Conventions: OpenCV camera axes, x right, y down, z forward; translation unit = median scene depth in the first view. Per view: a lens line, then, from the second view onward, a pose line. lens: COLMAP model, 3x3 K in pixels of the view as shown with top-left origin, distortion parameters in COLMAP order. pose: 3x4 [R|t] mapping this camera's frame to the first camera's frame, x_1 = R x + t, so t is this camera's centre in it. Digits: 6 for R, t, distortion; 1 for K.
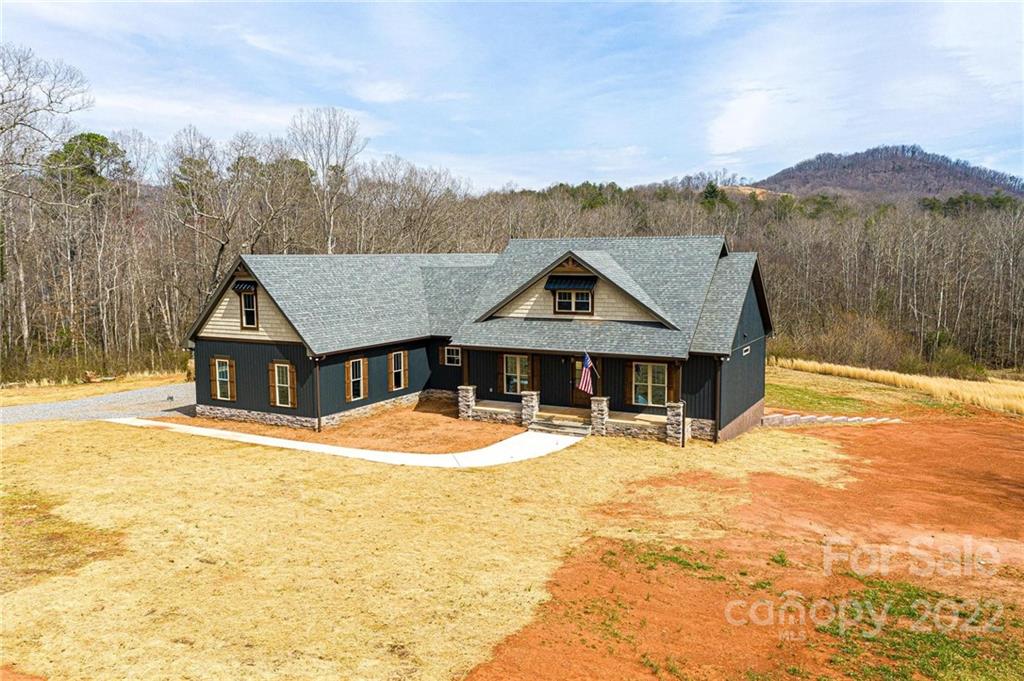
lens RADIAL K [[804.2, 0, 512.8], [0, 804.2, 339.9], [0, 0, 1]] dist [-0.017049, 0.005496]
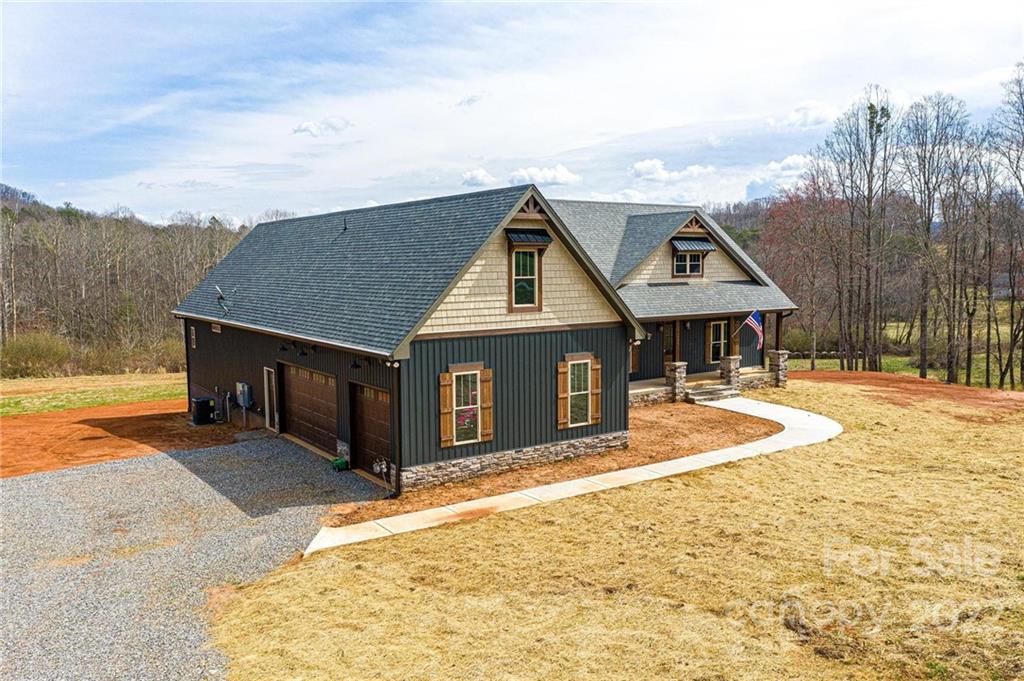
lens RADIAL K [[804.2, 0, 511.9], [0, 804.2, 345.2], [0, 0, 1]] dist [-0.017049, 0.005496]
pose [[0.449794, -0.087215, 0.888864, -0.872065], [0.099009, 0.993956, 0.047425, -0.017400], [-0.887628, 0.066674, 0.455710, 0.745217]]
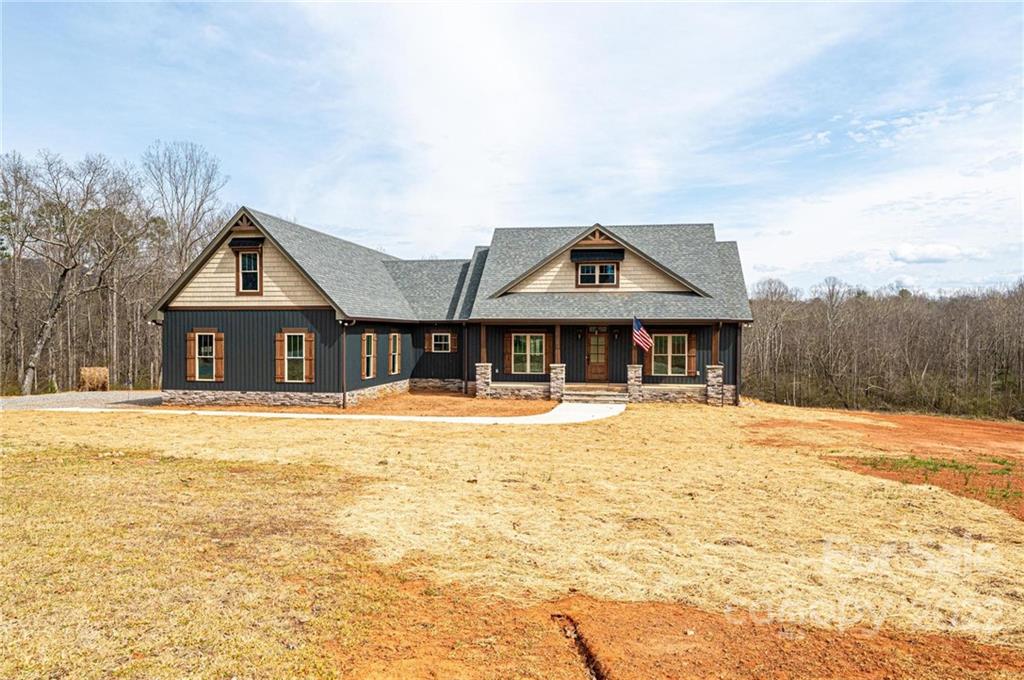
lens RADIAL K [[675.5, 0, 515.2], [0, 675.5, 346.3], [0, 0, 1]] dist [0.004345, -0.010451]
pose [[0.944337, 0.004561, 0.328949, -0.299202], [0.023735, 0.996354, -0.081952, 0.108566], [-0.328123, 0.085198, 0.940785, 0.235087]]
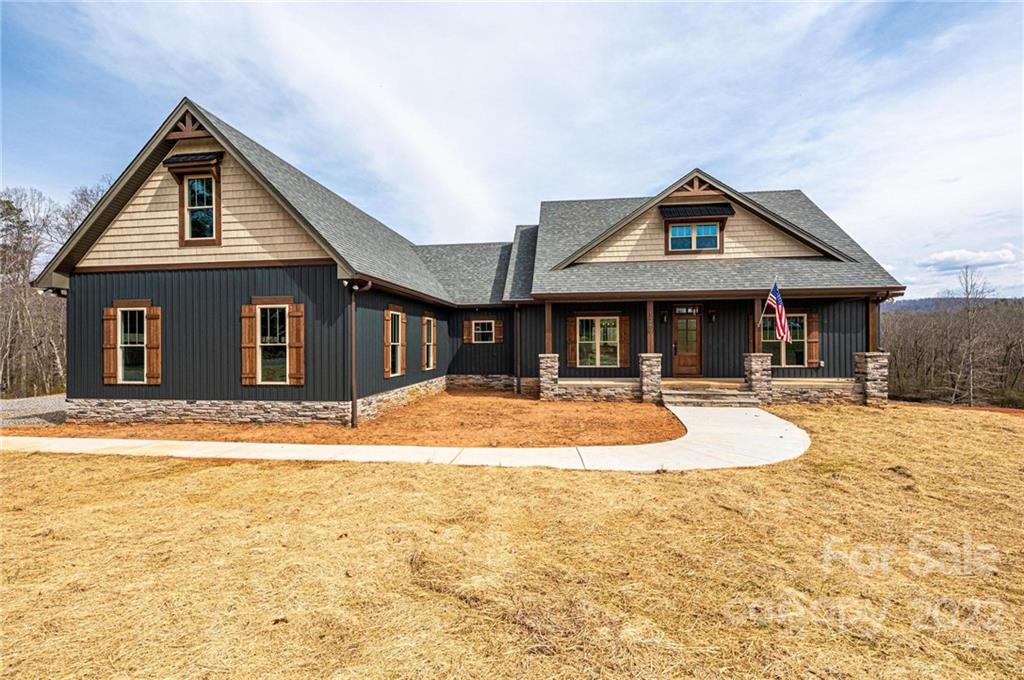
lens RADIAL K [[444.6, 0, 511.4], [0, 444.6, 342.4], [0, 0, 1]] dist [-0.001344, -0.000237]
pose [[0.932207, 0.001511, 0.361923, -0.243583], [0.037482, 0.994211, -0.100694, 0.089754], [-0.359980, 0.107433, 0.926754, 0.664898]]
